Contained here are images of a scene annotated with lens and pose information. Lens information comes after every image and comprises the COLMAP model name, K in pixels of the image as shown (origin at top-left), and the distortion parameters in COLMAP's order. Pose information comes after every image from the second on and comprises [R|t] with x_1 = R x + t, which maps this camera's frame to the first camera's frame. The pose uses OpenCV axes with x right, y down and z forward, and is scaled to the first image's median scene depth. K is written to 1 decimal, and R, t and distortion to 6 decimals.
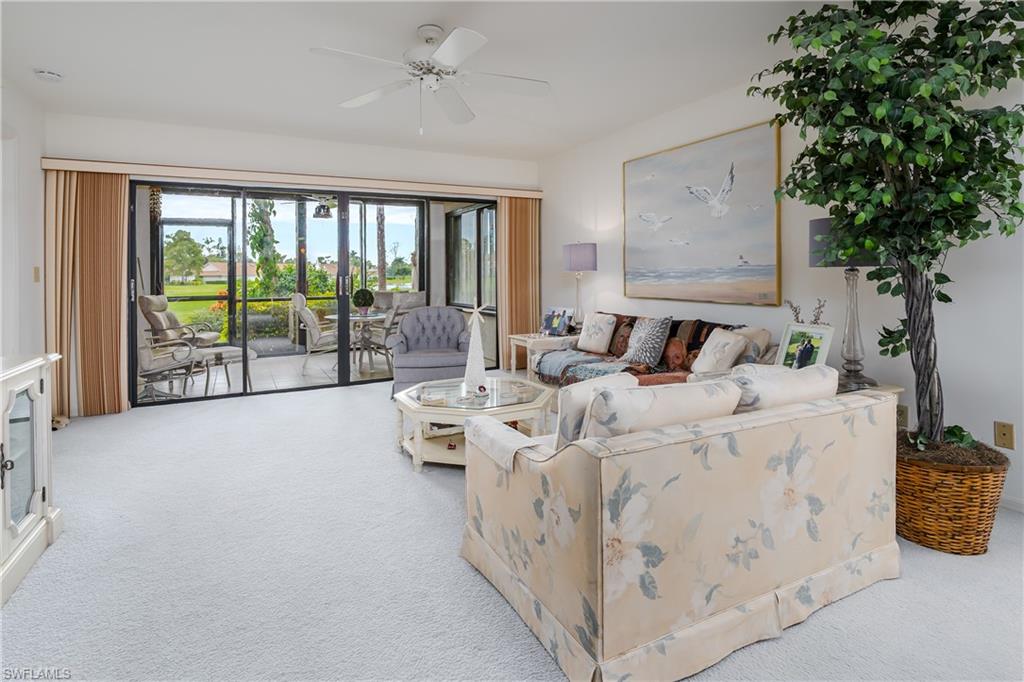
lens RADIAL K [[529.2, 0, 509.5], [0, 529.2, 303.0], [0, 0, 1]] dist [-0.002121, 0.000109]
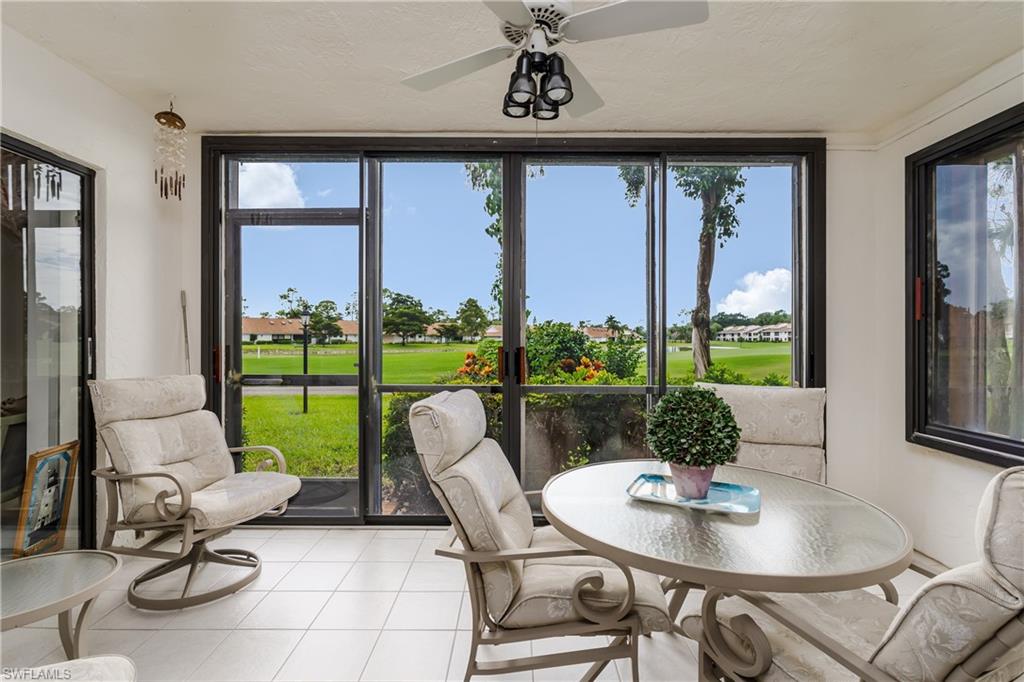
lens RADIAL K [[492.9, 0, 512.8], [0, 492.9, 336.4], [0, 0, 1]] dist [0.000406, 0.000268]
pose [[0.887167, 0.014664, -0.461215, -0.230612], [-0.040617, 0.998097, -0.046396, -0.036950], [0.459657, 0.059894, 0.886075, 0.741944]]
